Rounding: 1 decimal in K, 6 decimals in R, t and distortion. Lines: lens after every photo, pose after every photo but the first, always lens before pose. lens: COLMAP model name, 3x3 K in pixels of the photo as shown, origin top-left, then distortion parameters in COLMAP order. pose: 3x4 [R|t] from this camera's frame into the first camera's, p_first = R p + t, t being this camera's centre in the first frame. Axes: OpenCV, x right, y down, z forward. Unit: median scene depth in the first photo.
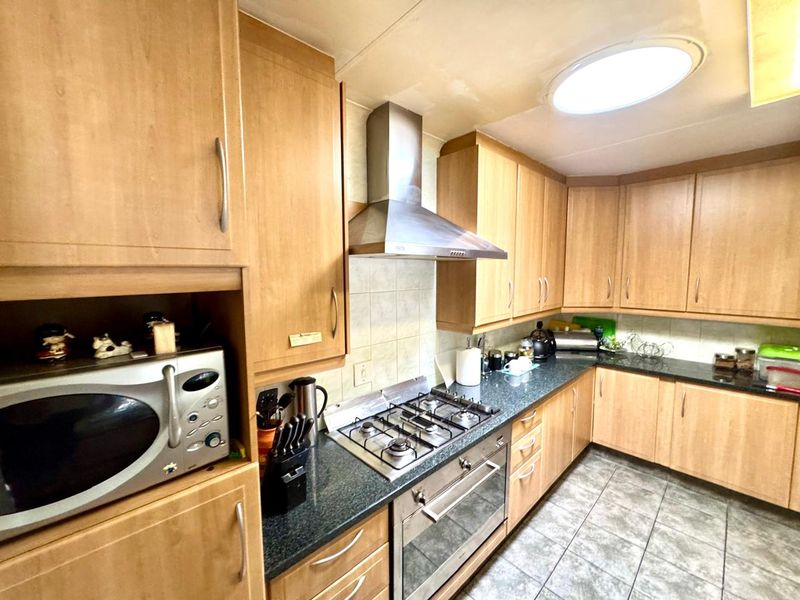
lens RADIAL K [[320.1, 0, 400.8], [0, 320.1, 299.7], [0, 0, 1]] dist [-0.001182, -0.000097]
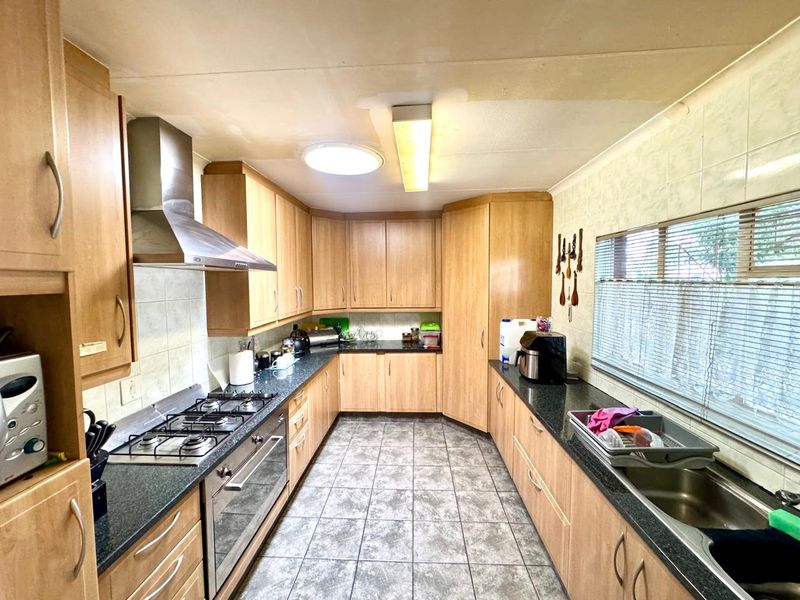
lens RADIAL K [[325.1, 0, 403.7], [0, 325.1, 300.6], [0, 0, 1]] dist [-0.000923, -0.000069]
pose [[0.711012, -0.040255, 0.702027, -0.175502], [0.068041, 0.997614, -0.011707, 0.031073], [-0.699880, 0.056091, 0.712054, -0.205459]]
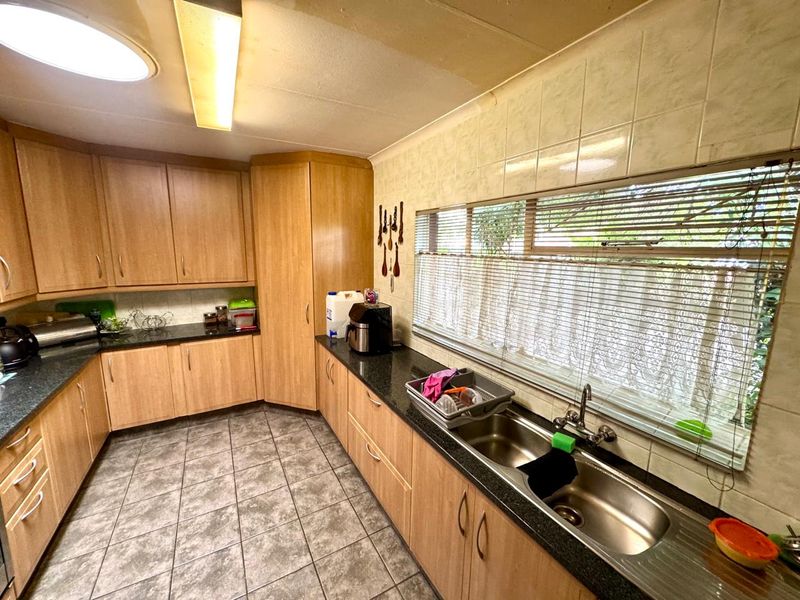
lens RADIAL K [[320.1, 0, 400.8], [0, 320.1, 299.7], [0, 0, 1]] dist [-0.001182, -0.000097]
pose [[0.222930, -0.146123, 0.963821, -0.080664], [0.076018, 0.988297, 0.132251, 0.002333], [-0.971866, 0.043785, 0.231429, -0.079339]]
